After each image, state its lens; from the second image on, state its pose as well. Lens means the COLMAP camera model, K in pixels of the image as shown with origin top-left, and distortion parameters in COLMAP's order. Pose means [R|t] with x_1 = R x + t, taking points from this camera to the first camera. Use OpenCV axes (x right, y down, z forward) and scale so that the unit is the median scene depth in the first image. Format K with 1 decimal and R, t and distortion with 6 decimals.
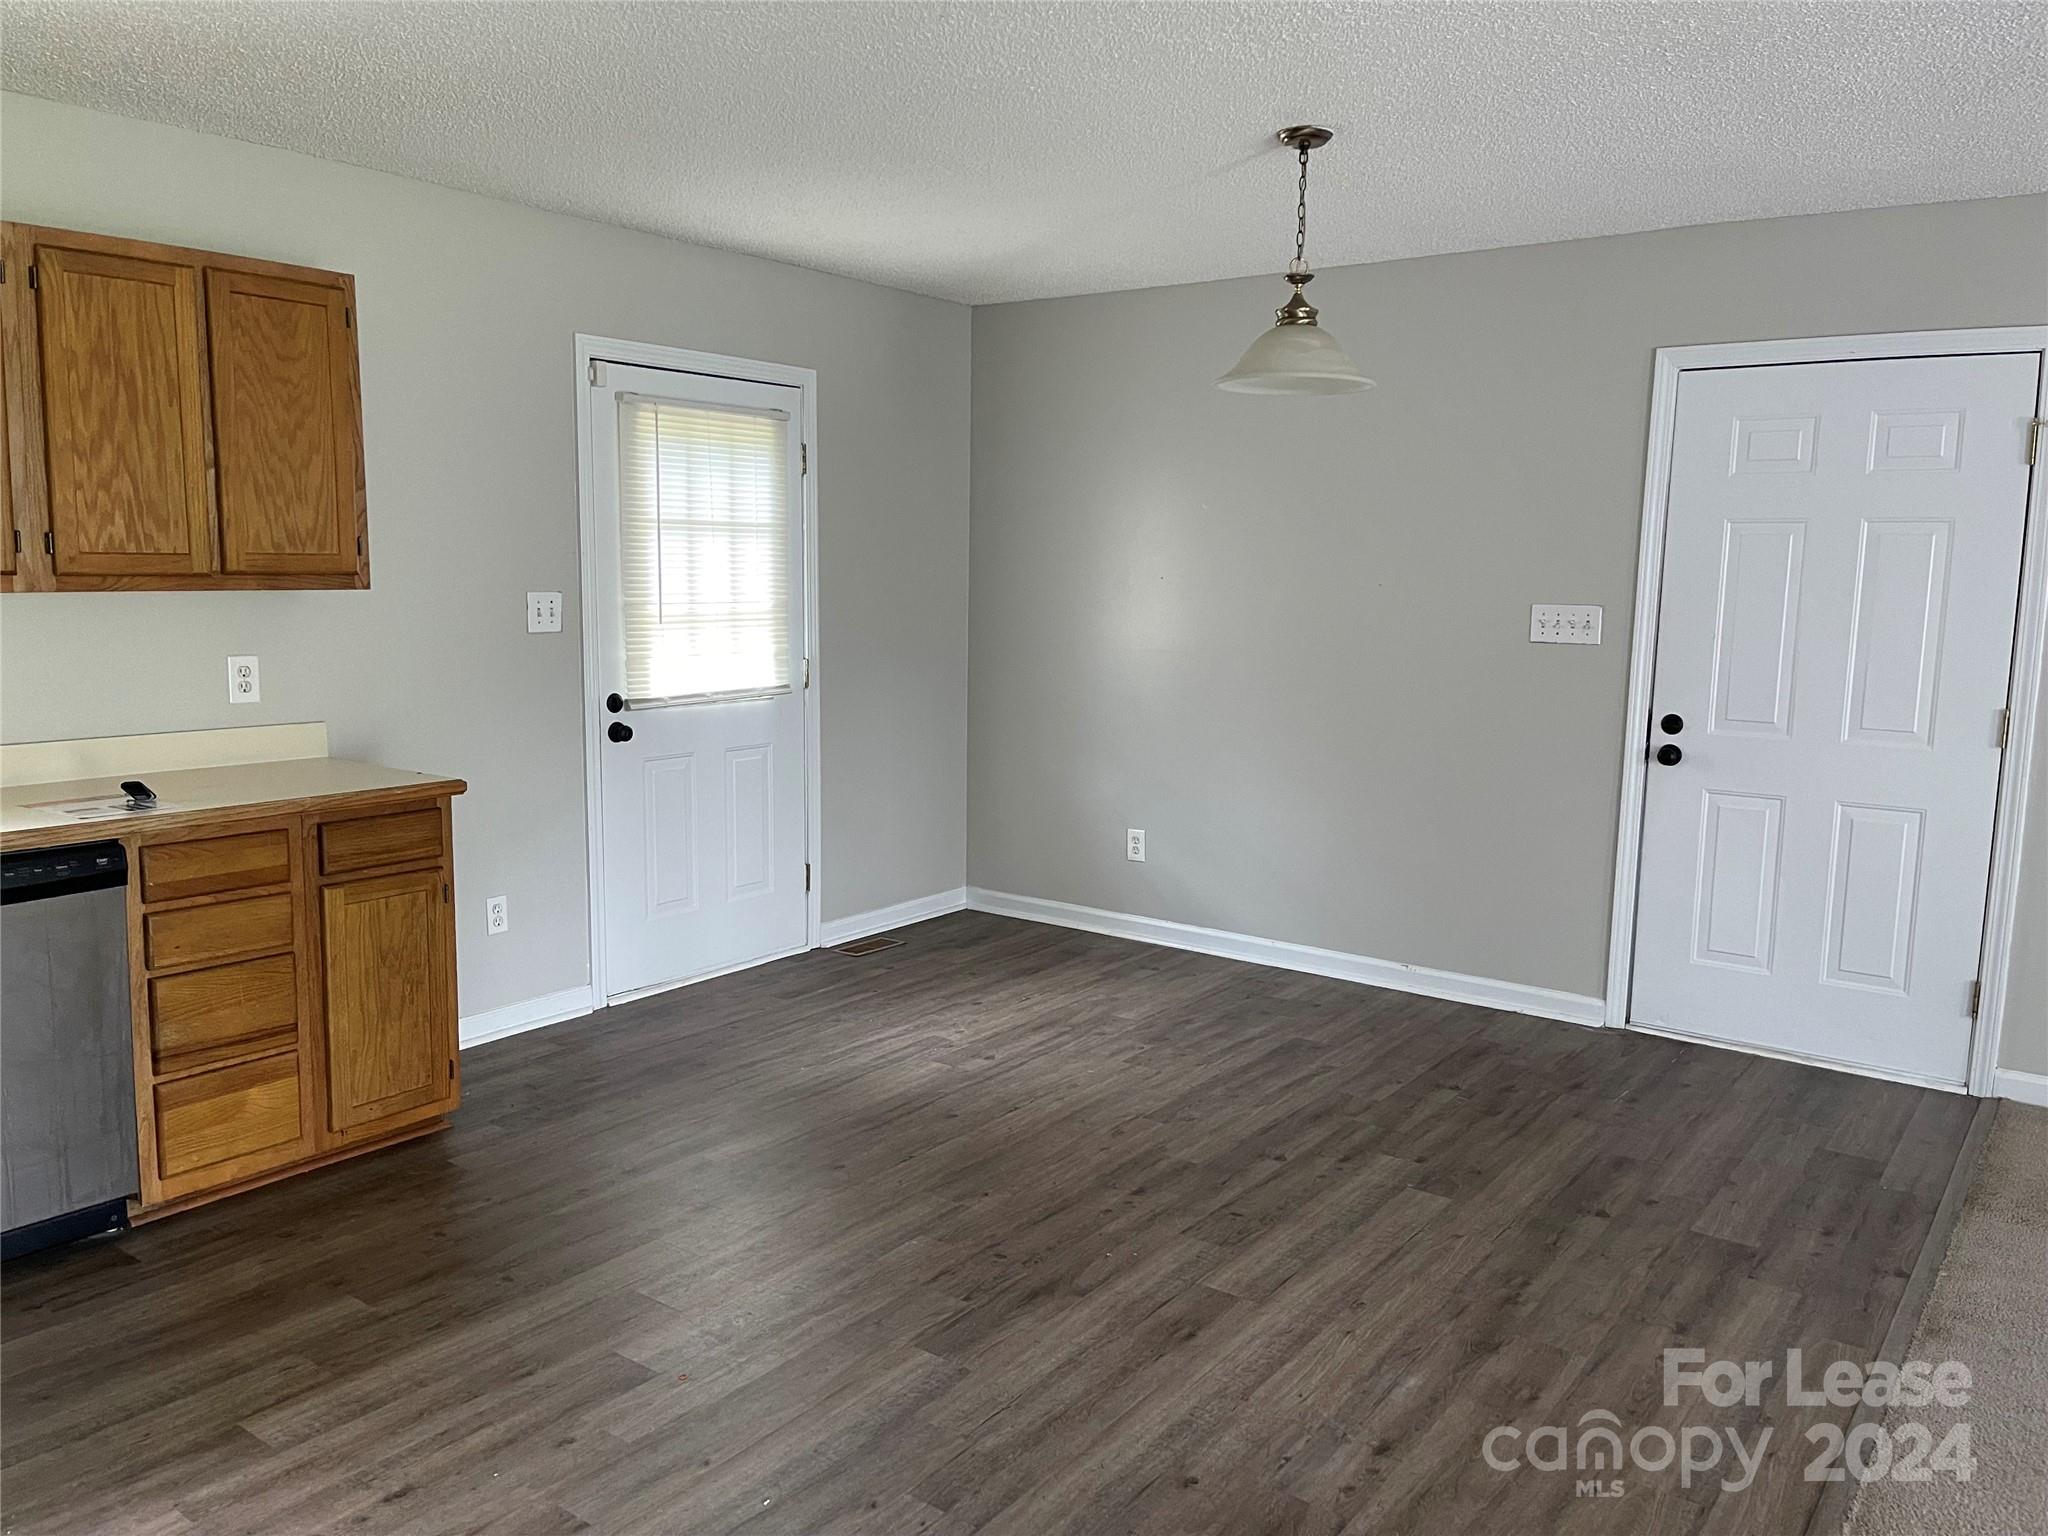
lens RADIAL K [[1548.8, 0, 976.6], [0, 1548.8, 780.5], [0, 0, 1]] dist [0.072817, -0.124427]
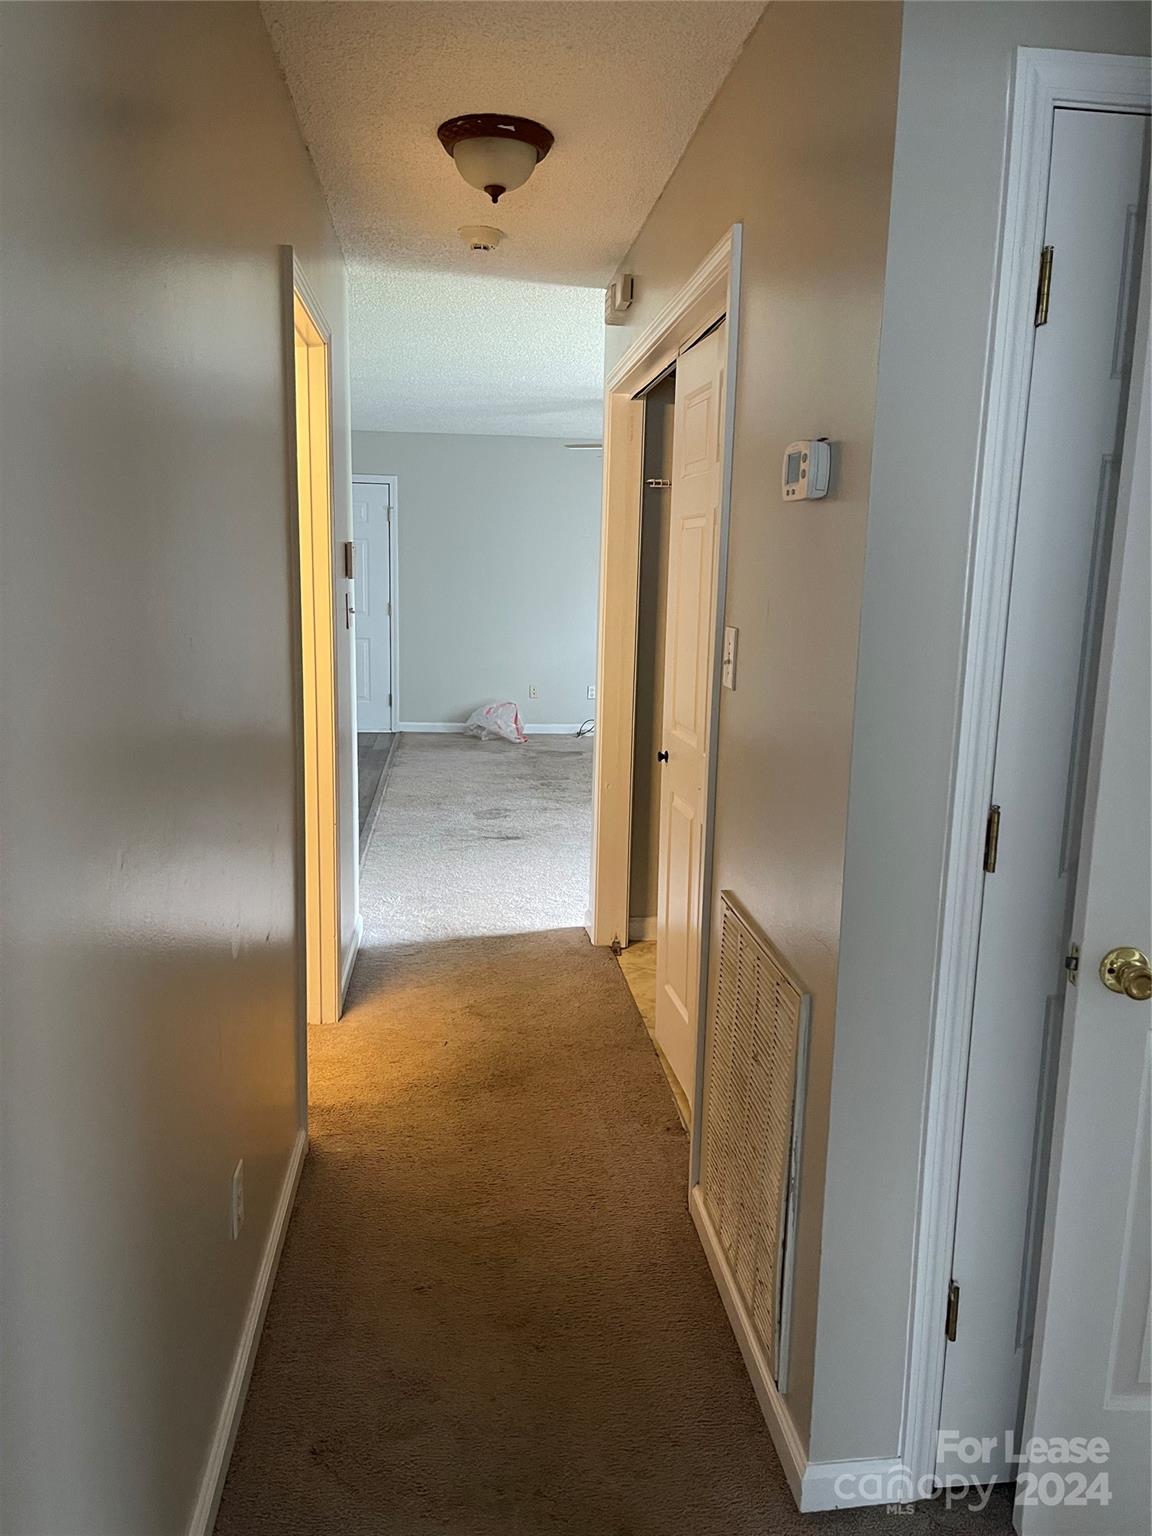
lens RADIAL K [[1192.9, 0, 576.0], [0, 1192.9, 768.0], [0, 0, 1]] dist [0.039367, -0.058803]
pose [[0.726980, -0.118279, 0.676395, -0.767348], [0.084091, 0.992974, 0.083258, 0.123081], [-0.681490, -0.003648, 0.731818, -1.059386]]
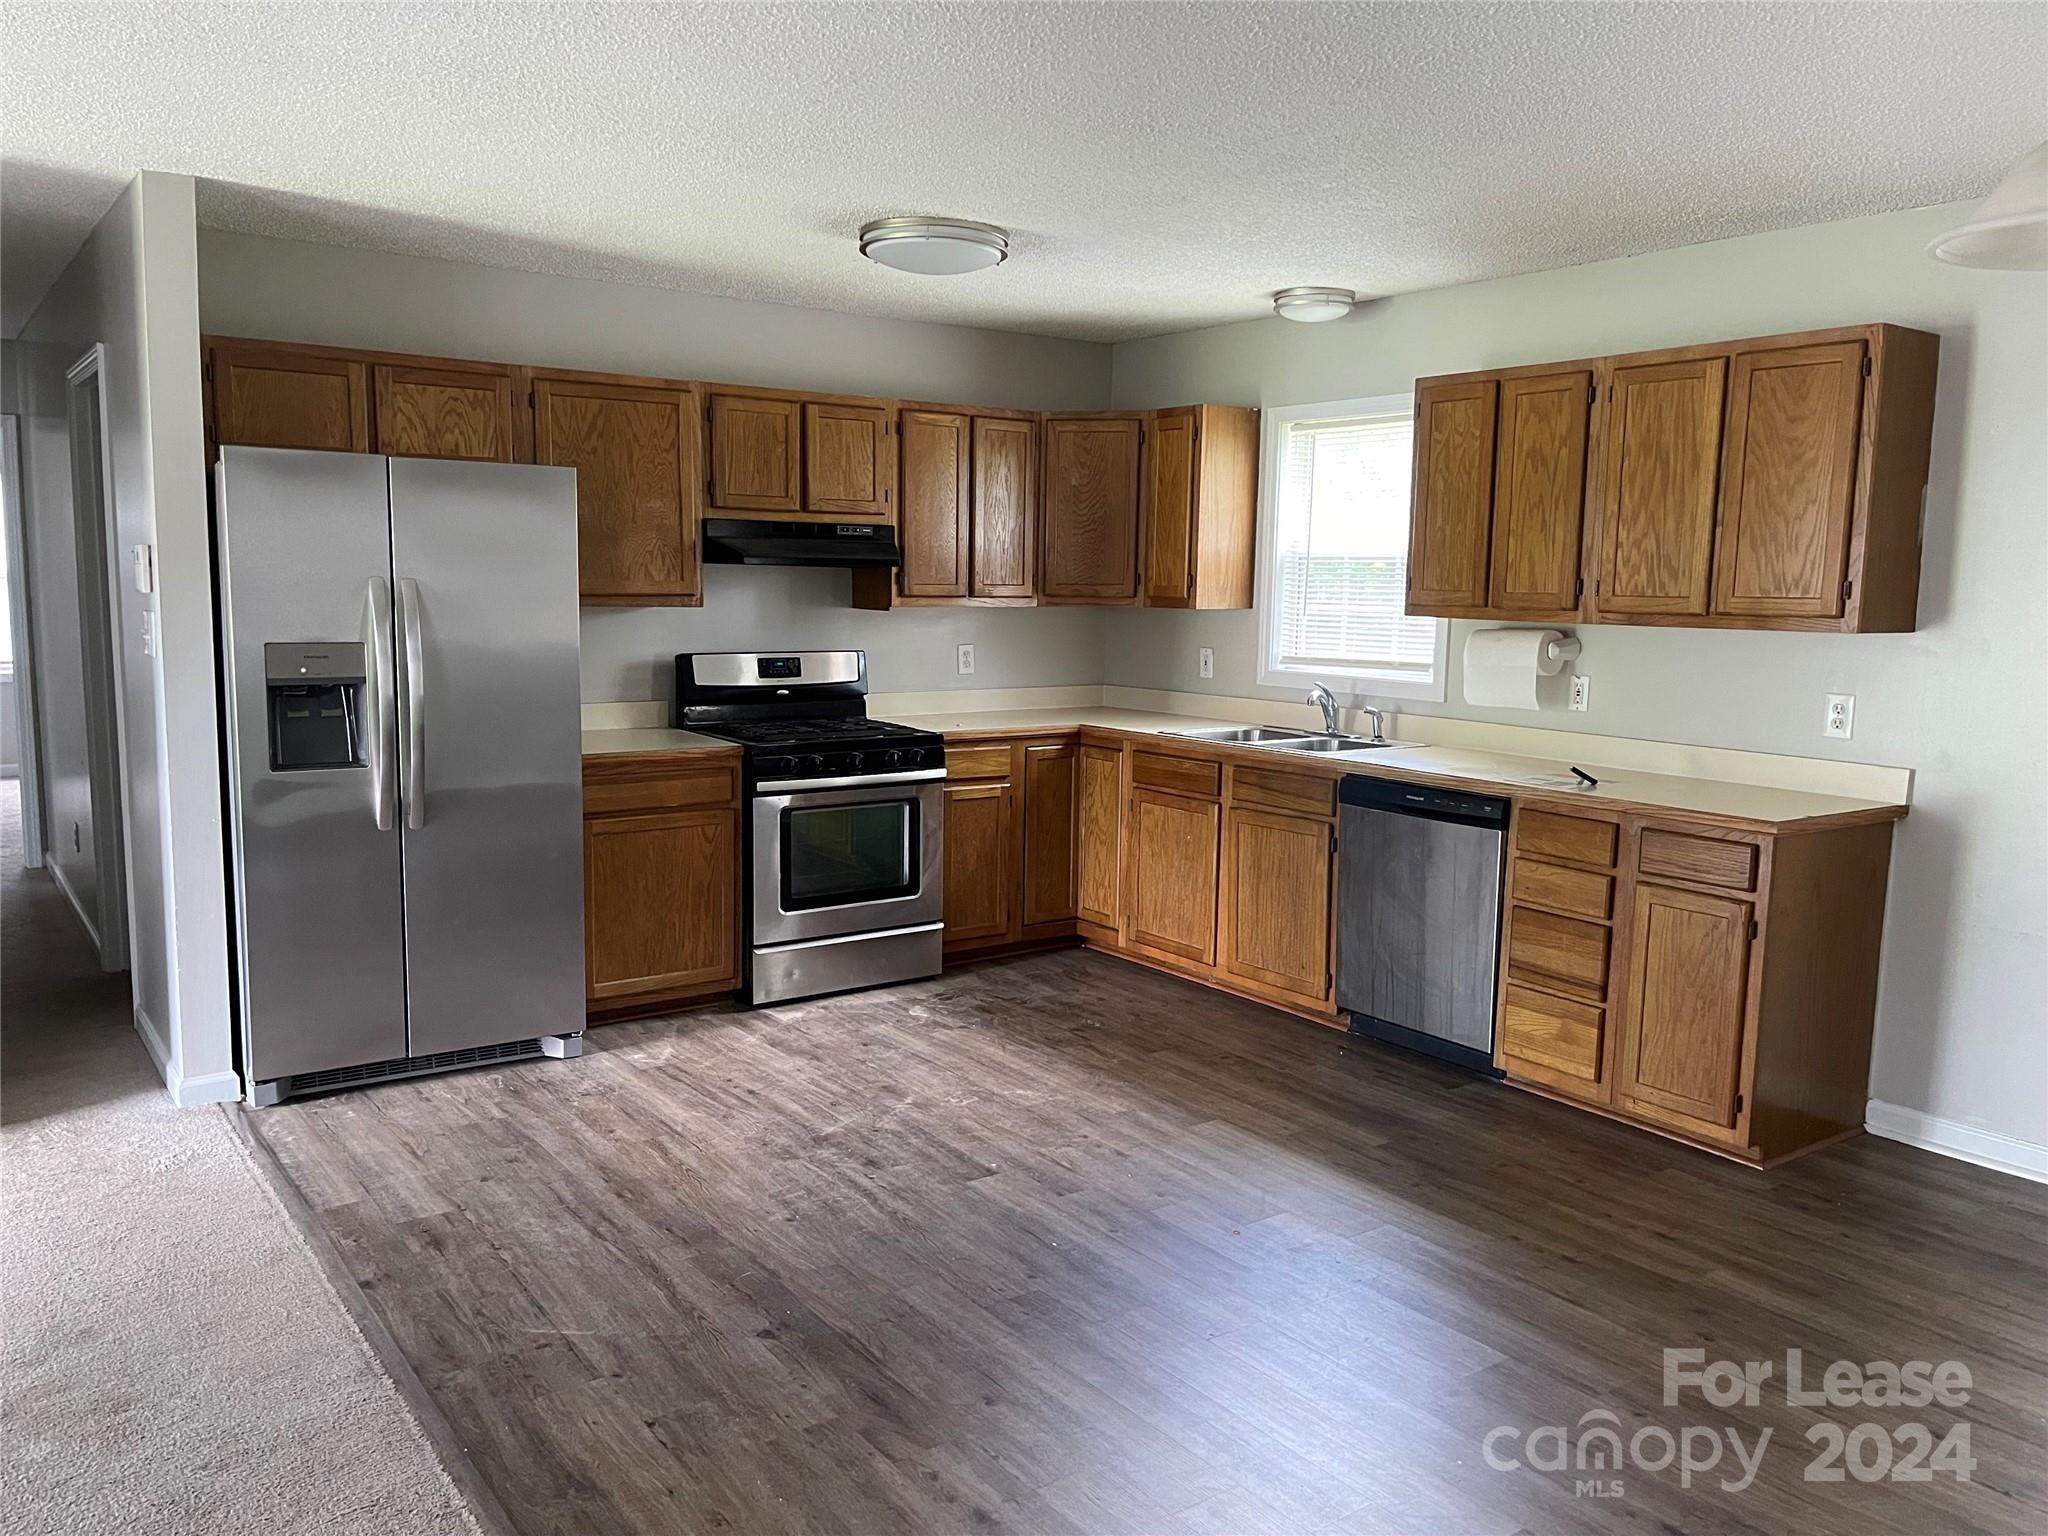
lens RADIAL K [[1509.2, 0, 1024.0], [0, 1509.2, 768.0], [0, 0, 1]] dist [0.069485, -0.101379]
pose [[-0.286738, 0.103373, -0.952416, 0.767892], [-0.153904, 0.976278, 0.152298, -0.114756], [0.945566, 0.190250, -0.264027, 0.837117]]
